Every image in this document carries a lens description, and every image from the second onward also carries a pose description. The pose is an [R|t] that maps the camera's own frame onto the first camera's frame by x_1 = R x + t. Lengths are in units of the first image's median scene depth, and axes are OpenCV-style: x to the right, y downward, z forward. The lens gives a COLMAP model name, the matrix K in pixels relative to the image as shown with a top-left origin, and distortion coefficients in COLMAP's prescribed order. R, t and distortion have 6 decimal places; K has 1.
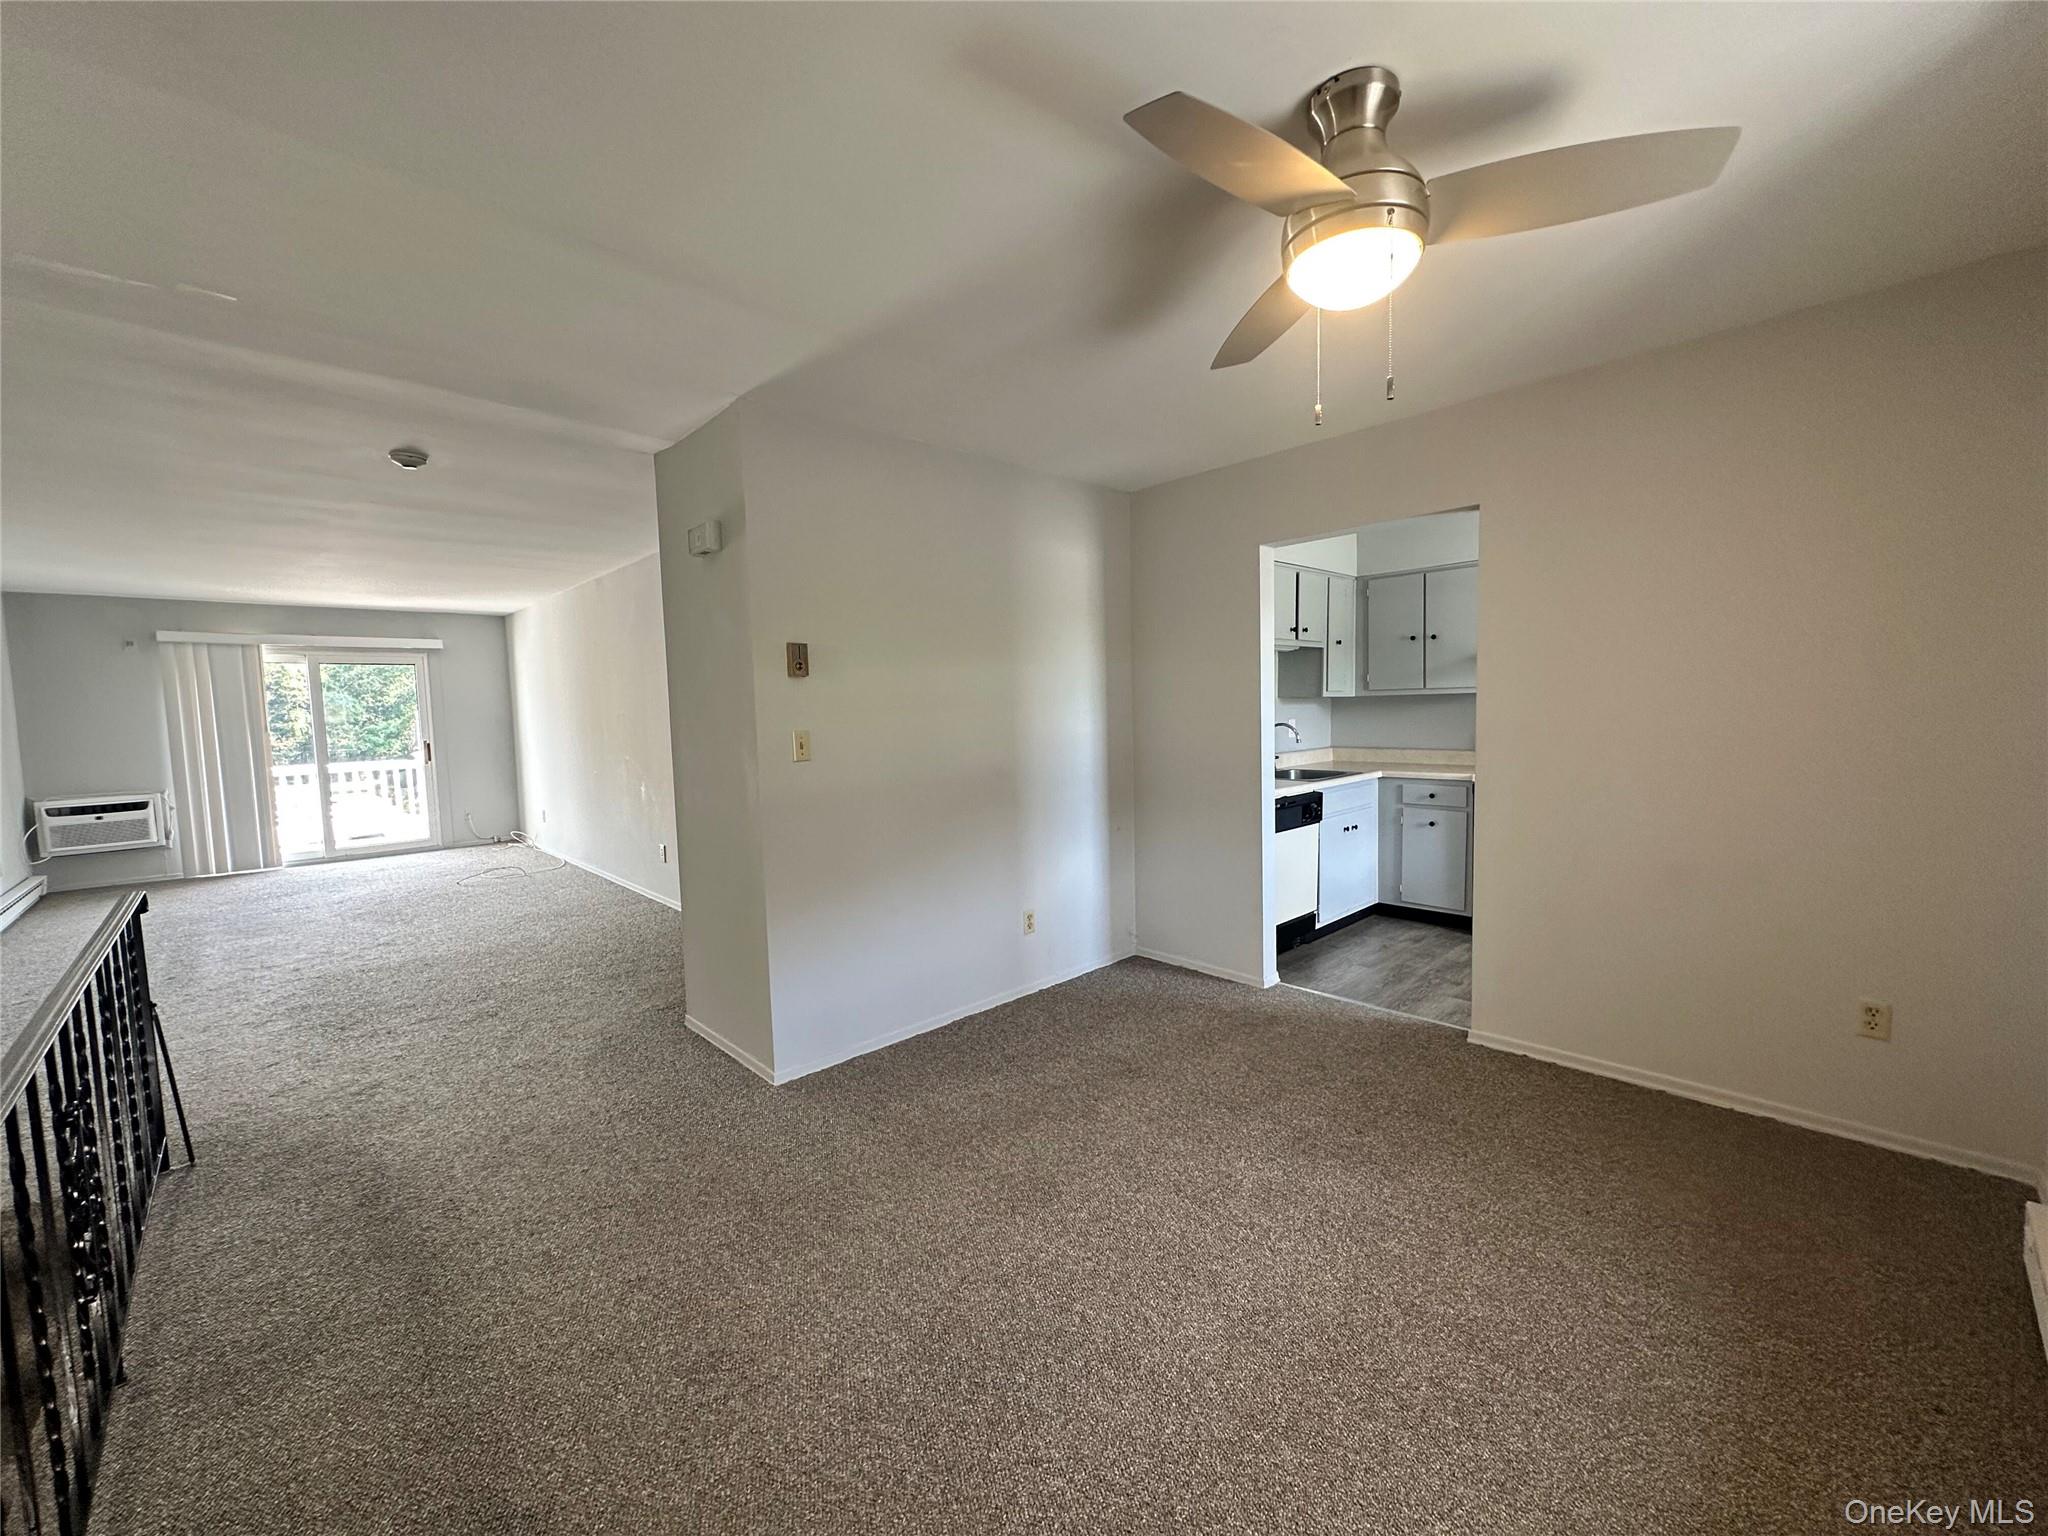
lens RADIAL K [[819.4, 0, 1023.6], [0, 819.4, 764.7], [0, 0, 1]] dist [-0.000460, 0.000851]
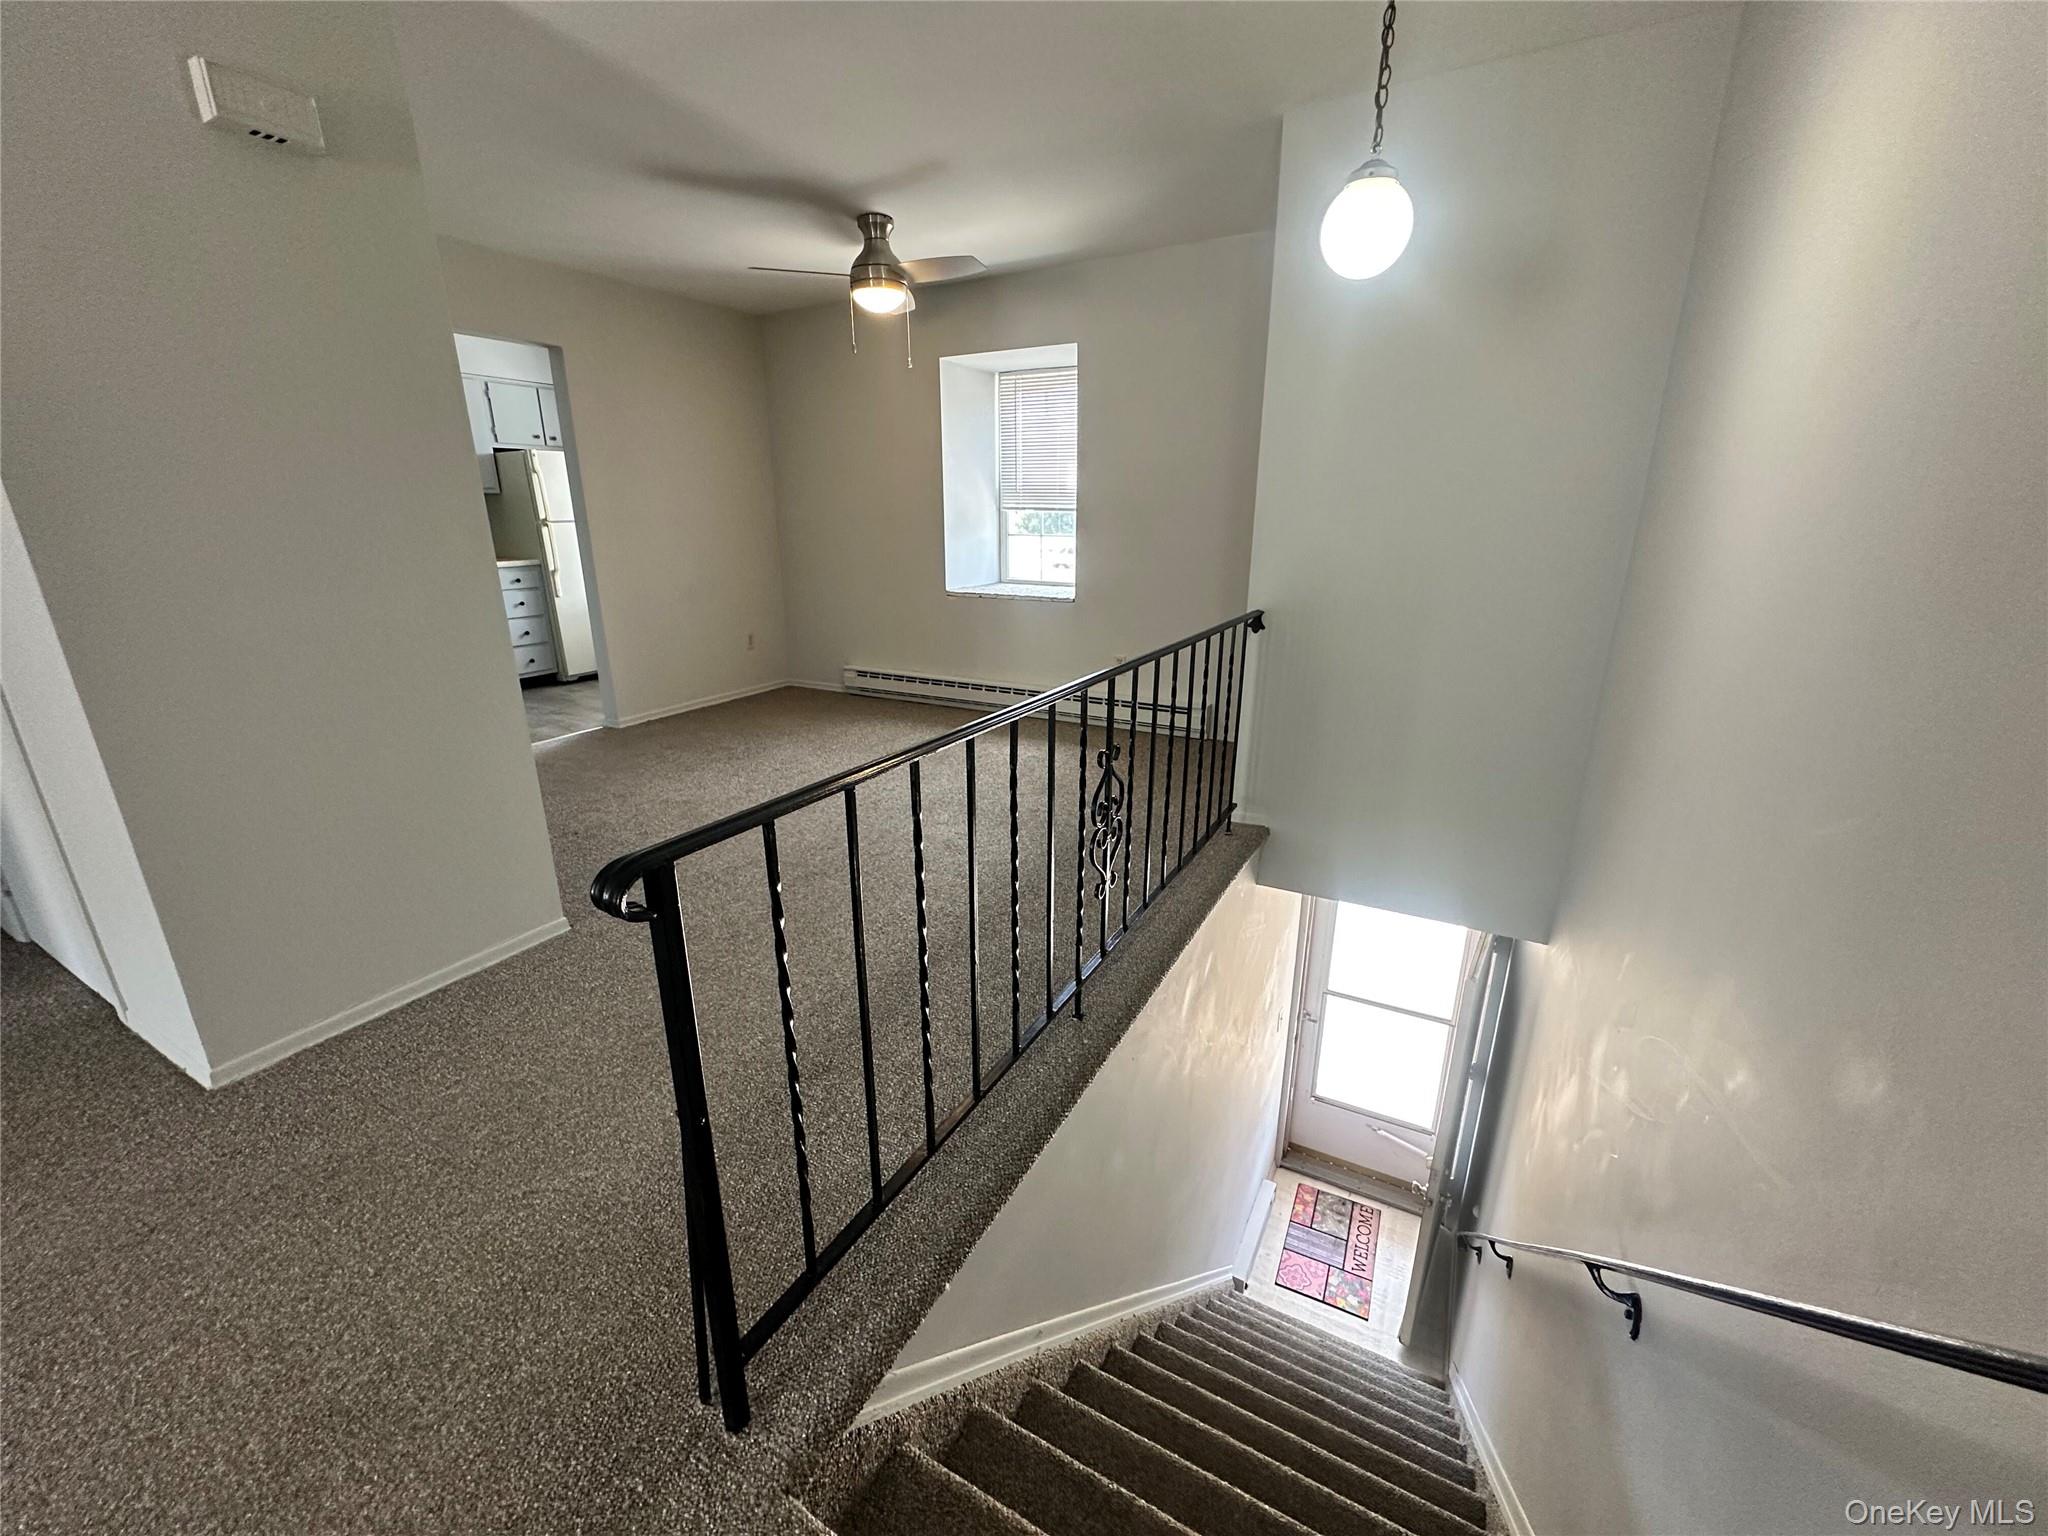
lens RADIAL K [[819.4, 0, 1023.6], [0, 819.4, 764.7], [0, 0, 1]] dist [-0.000460, 0.000851]
pose [[-0.301593, -0.255319, 0.918615, -0.718833], [0.083499, 0.952703, 0.292207, 0.013839], [-0.949773, 0.164831, -0.266010, 0.461401]]
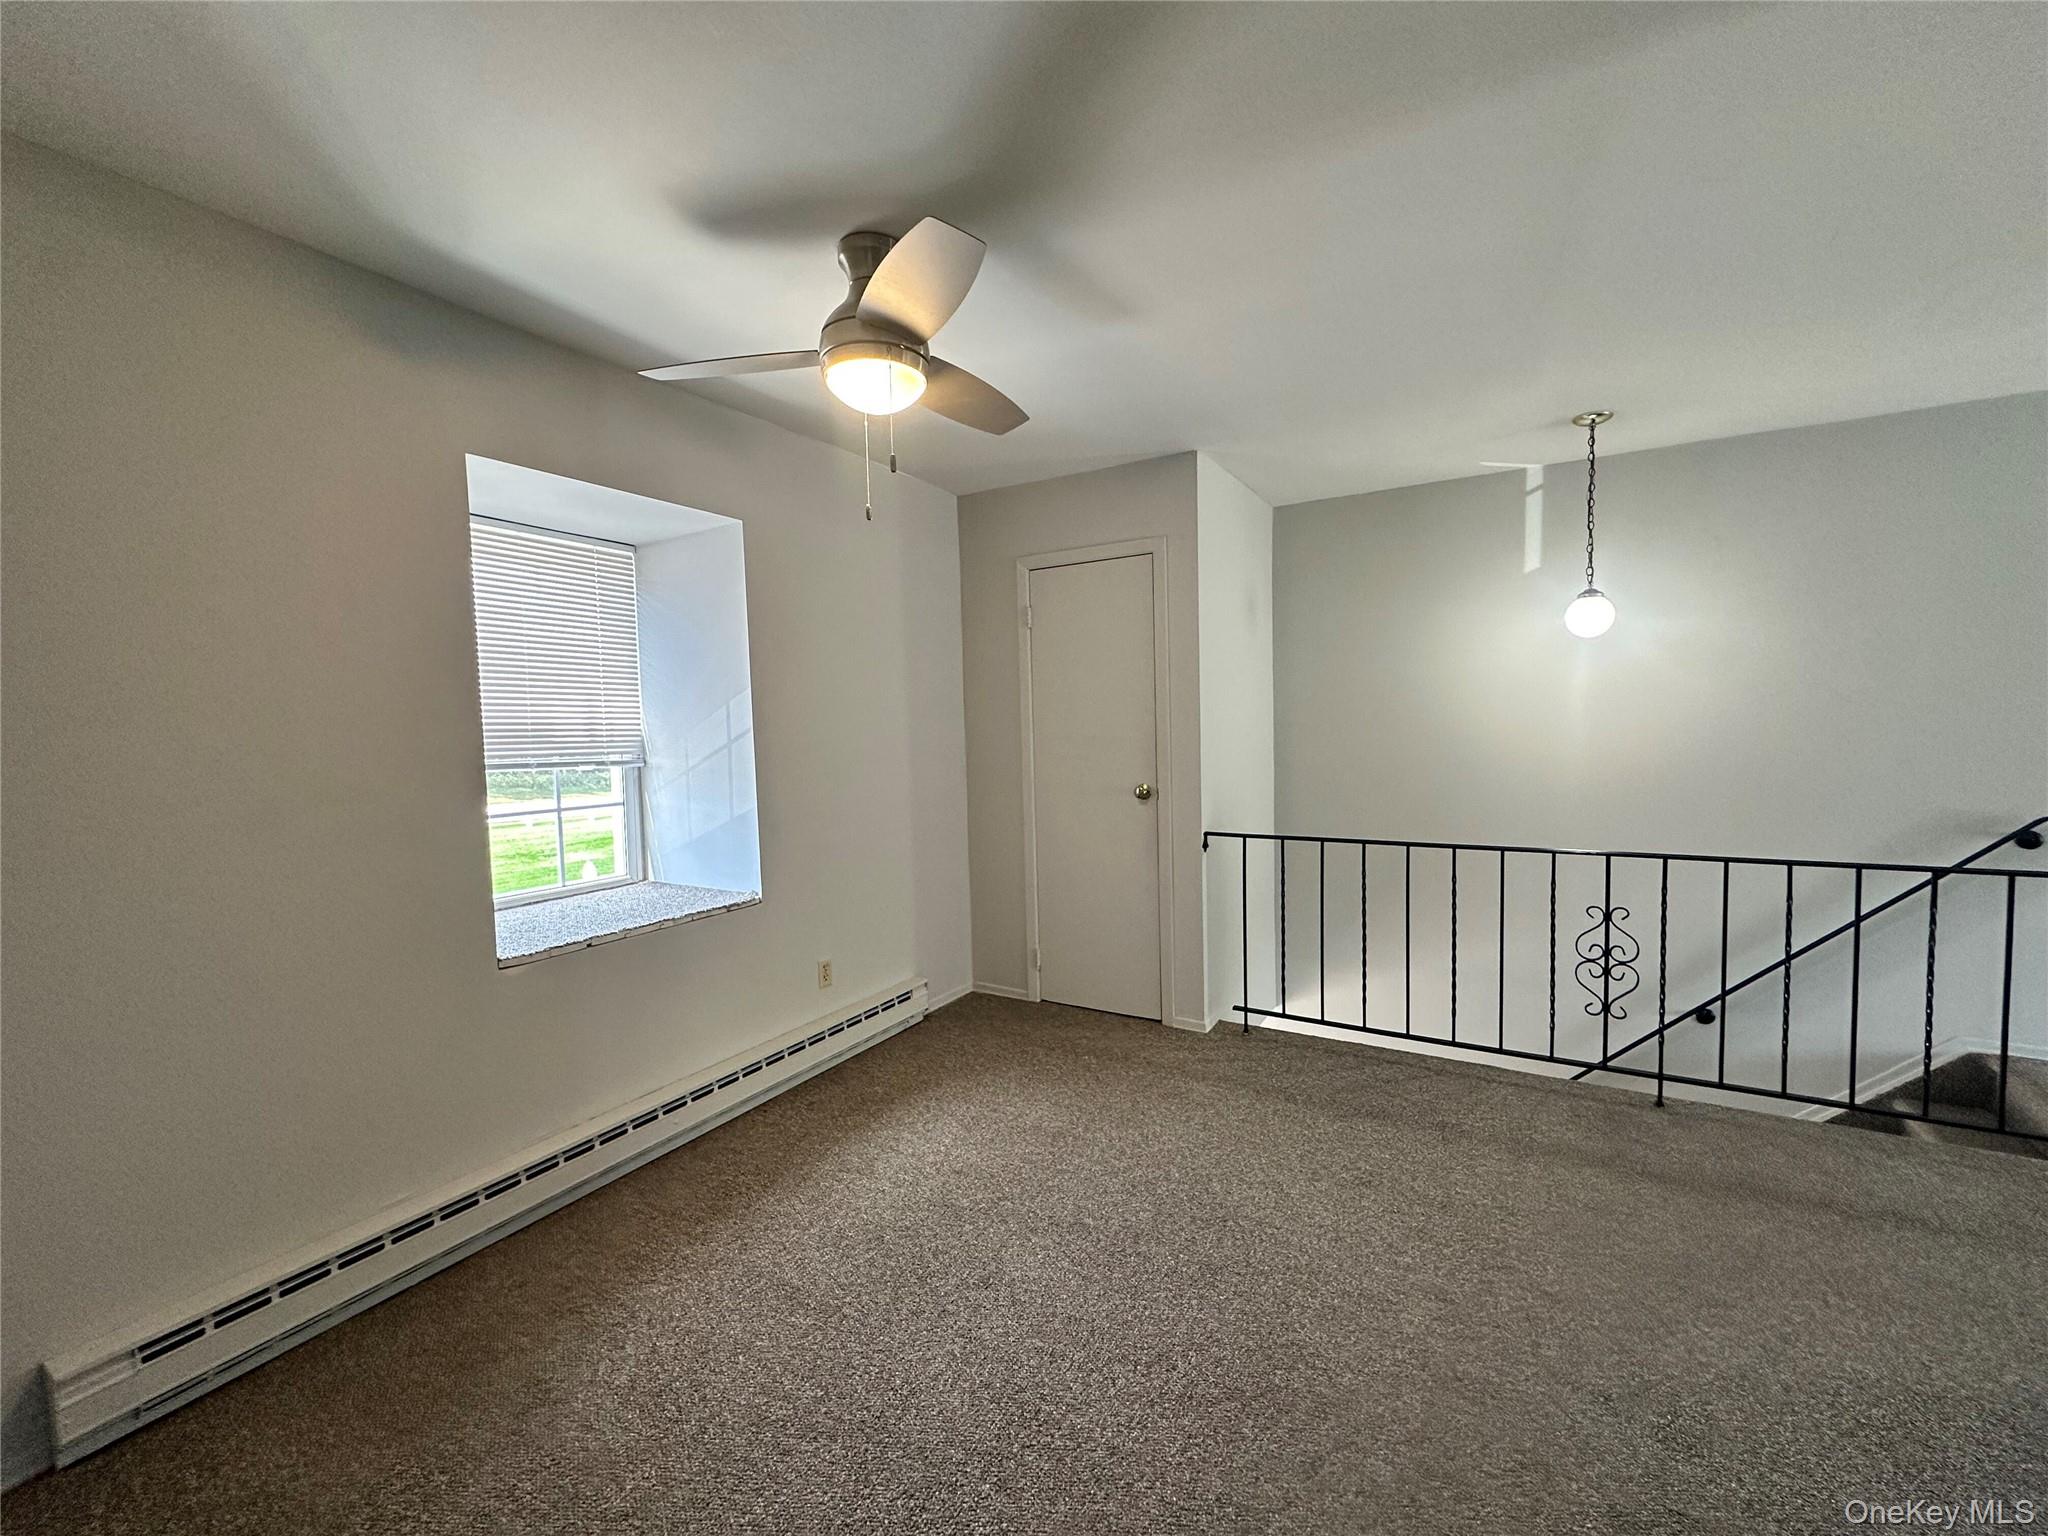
lens RADIAL K [[819.2, 0, 1024.0], [0, 819.2, 768.0], [0, 0, 1]] dist [-0.000482, 0.000825]
pose [[-0.962317, 0.066071, -0.263781, 0.176587], [0.030093, 0.989951, 0.138175, -0.057037], [0.270260, 0.125030, -0.954635, 0.732259]]
